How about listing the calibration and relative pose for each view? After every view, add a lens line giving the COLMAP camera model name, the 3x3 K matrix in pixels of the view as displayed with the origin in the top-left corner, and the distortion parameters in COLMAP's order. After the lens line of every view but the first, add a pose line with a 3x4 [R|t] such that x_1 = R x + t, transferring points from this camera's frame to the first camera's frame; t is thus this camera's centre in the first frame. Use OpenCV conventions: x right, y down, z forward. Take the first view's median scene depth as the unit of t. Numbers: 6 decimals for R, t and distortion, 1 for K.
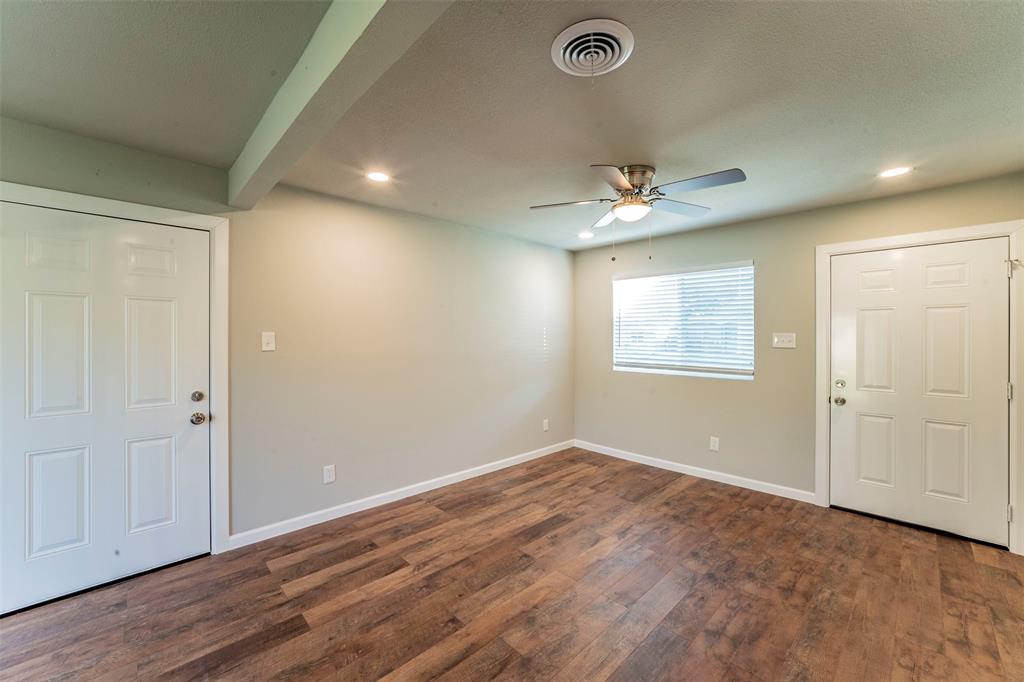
lens RADIAL K [[405.5, 0, 504.6], [0, 405.5, 339.3], [0, 0, 1]] dist [-0.019065, 0.008079]
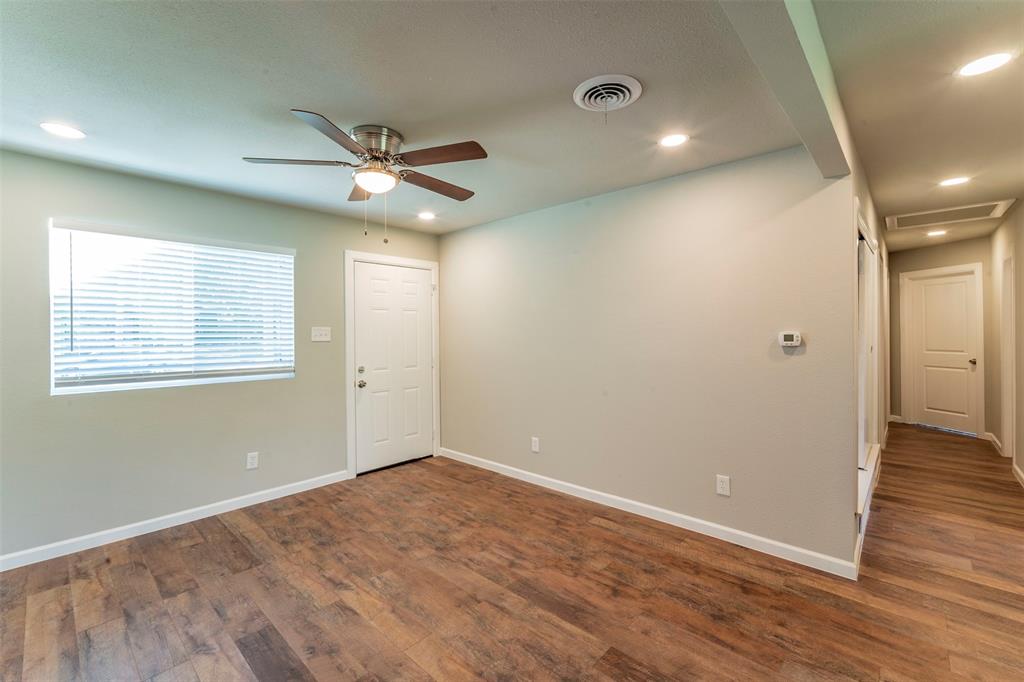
lens RADIAL K [[443.8, 0, 513.7], [0, 443.8, 330.7], [0, 0, 1]] dist [-0.019584, 0.010232]
pose [[-0.073085, -0.004605, 0.997315, -0.538632], [0.010199, 0.999934, 0.005364, -0.007683], [-0.997274, 0.010564, -0.073033, 0.678243]]
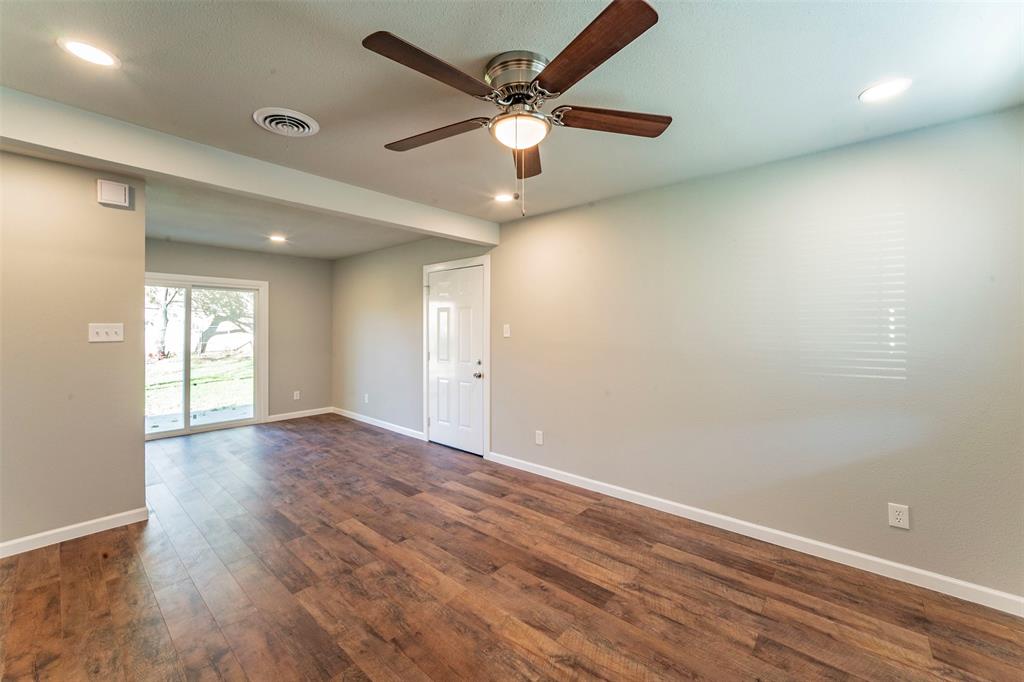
lens RADIAL K [[403.7, 0, 505.0], [0, 403.7, 310.8], [0, 0, 1]] dist [-0.017435, 0.006488]
pose [[0.085571, -0.045043, -0.995313, 0.829510], [-0.001461, 0.998971, -0.045334, -0.000929], [0.996331, 0.005333, 0.085417, 0.797202]]
